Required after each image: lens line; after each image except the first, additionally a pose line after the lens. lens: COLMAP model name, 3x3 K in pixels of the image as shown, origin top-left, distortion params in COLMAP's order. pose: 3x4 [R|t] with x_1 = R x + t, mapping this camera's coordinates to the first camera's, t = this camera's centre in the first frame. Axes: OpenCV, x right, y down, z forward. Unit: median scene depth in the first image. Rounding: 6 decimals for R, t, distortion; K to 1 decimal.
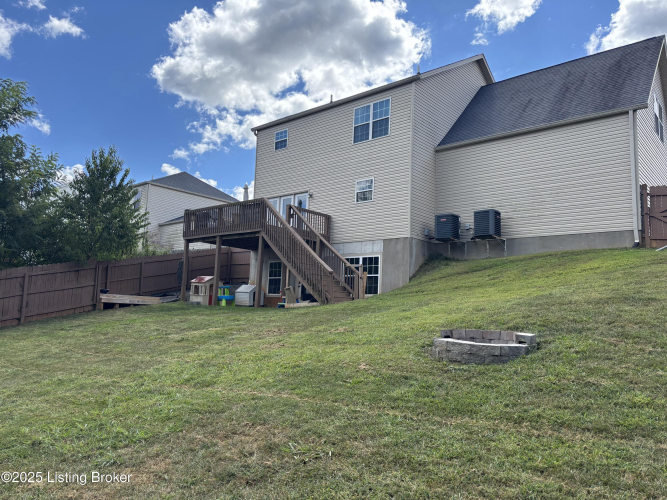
lens RADIAL K [[496.0, 0, 333.5], [0, 496.0, 251.9], [0, 0, 1]] dist [0.105321, -0.108516]
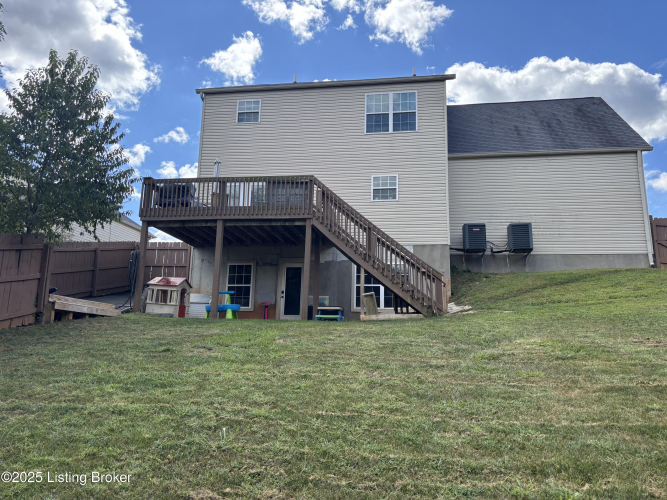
lens RADIAL K [[496.0, 0, 333.5], [0, 496.0, 251.9], [0, 0, 1]] dist [0.105321, -0.108516]
pose [[0.846999, 0.082647, 0.525130, -0.483460], [-0.054803, 0.996153, -0.068386, 0.054978], [-0.528762, 0.029144, 0.848270, 0.326422]]
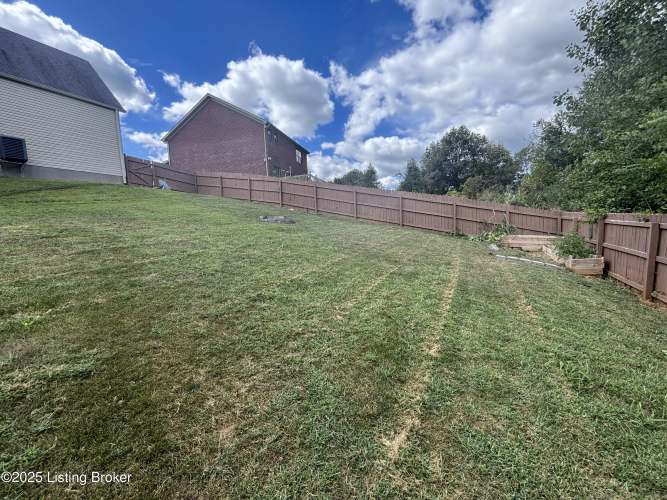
lens RADIAL K [[267.5, 0, 332.6], [0, 267.5, 251.5], [0, 0, 1]] dist [-0.002133, 0.000589]
pose [[-0.181792, -0.114273, 0.976675, -0.474993], [-0.077108, 0.991823, 0.101693, 0.061872], [-0.980309, -0.056822, -0.189116, 0.304325]]
